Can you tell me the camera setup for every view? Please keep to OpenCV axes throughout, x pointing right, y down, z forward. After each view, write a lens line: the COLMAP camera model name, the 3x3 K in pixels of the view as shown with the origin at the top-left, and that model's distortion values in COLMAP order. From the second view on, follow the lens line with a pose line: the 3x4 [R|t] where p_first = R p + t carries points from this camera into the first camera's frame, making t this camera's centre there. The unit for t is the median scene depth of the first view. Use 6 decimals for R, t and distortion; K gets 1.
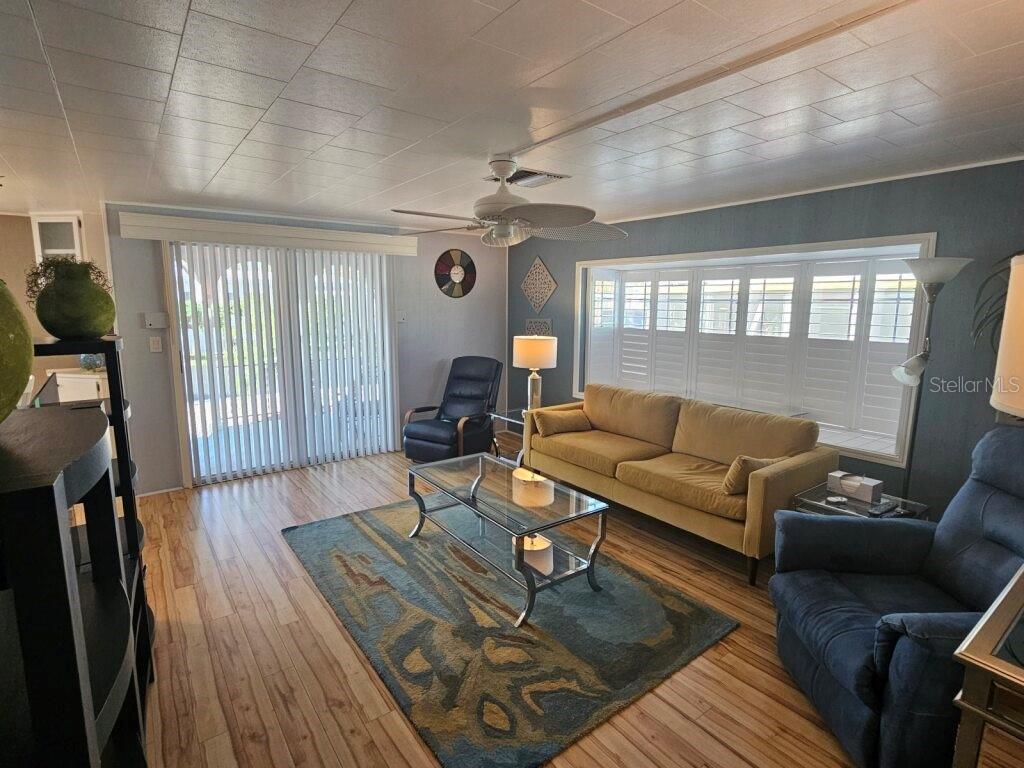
lens RADIAL K [[523.0, 0, 505.9], [0, 523.0, 385.2], [0, 0, 1]] dist [-0.003523, -0.000333]
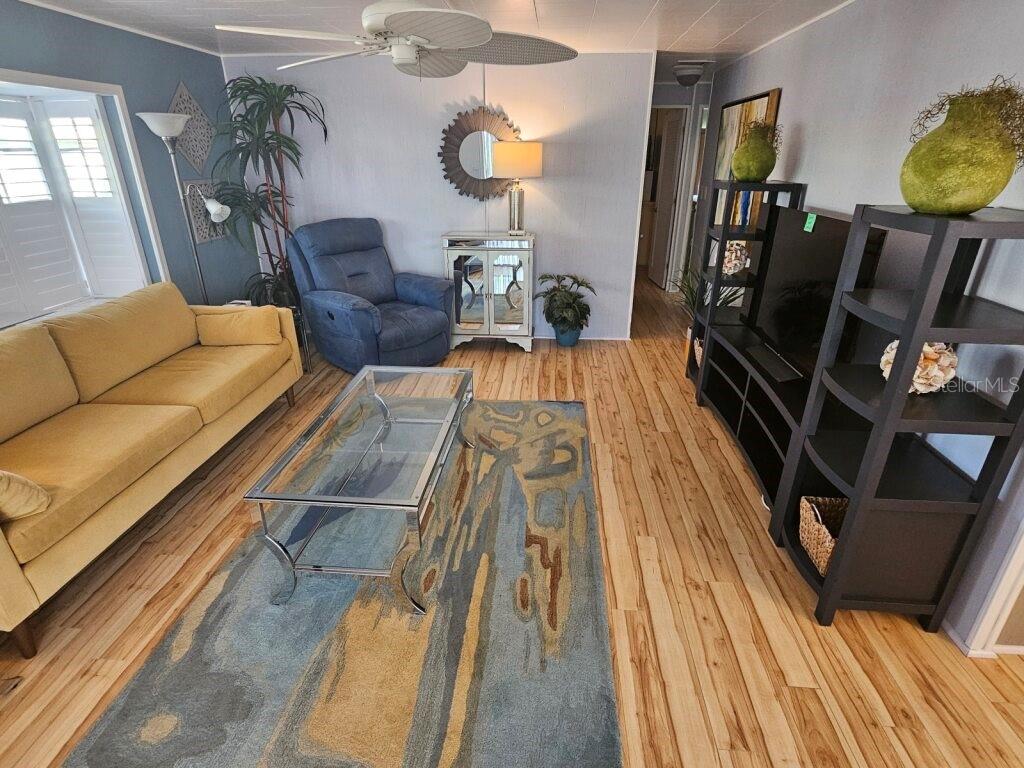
lens RADIAL K [[523.0, 0, 513.0], [0, 523.0, 379.5], [0, 0, 1]] dist [-0.003523, -0.000333]
pose [[-0.763380, -0.262152, 0.590362, -0.621844], [0.096246, 0.857581, 0.505264, -0.234477], [-0.638739, 0.442529, -0.629429, 1.415357]]
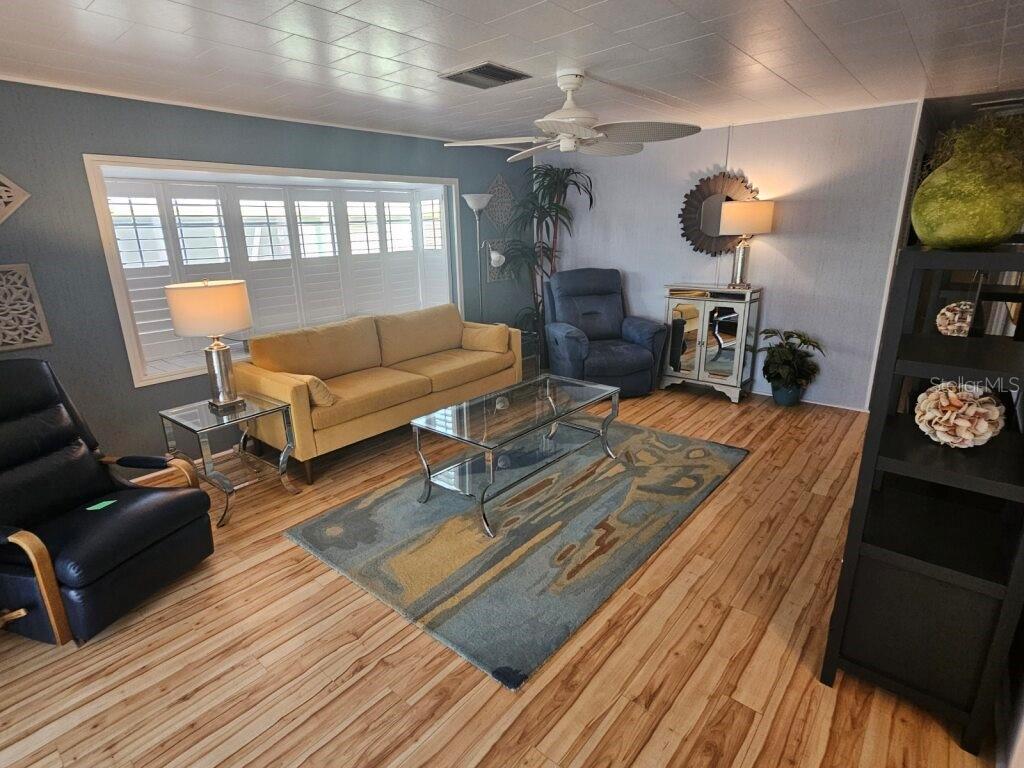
lens RADIAL K [[523.0, 0, 509.1], [0, 523.0, 384.3], [0, 0, 1]] dist [-0.003523, -0.000333]
pose [[-0.230590, -0.279902, 0.931925, -0.998882], [0.175611, 0.930037, 0.322787, -0.187217], [-0.957073, 0.238088, -0.165303, 1.259845]]
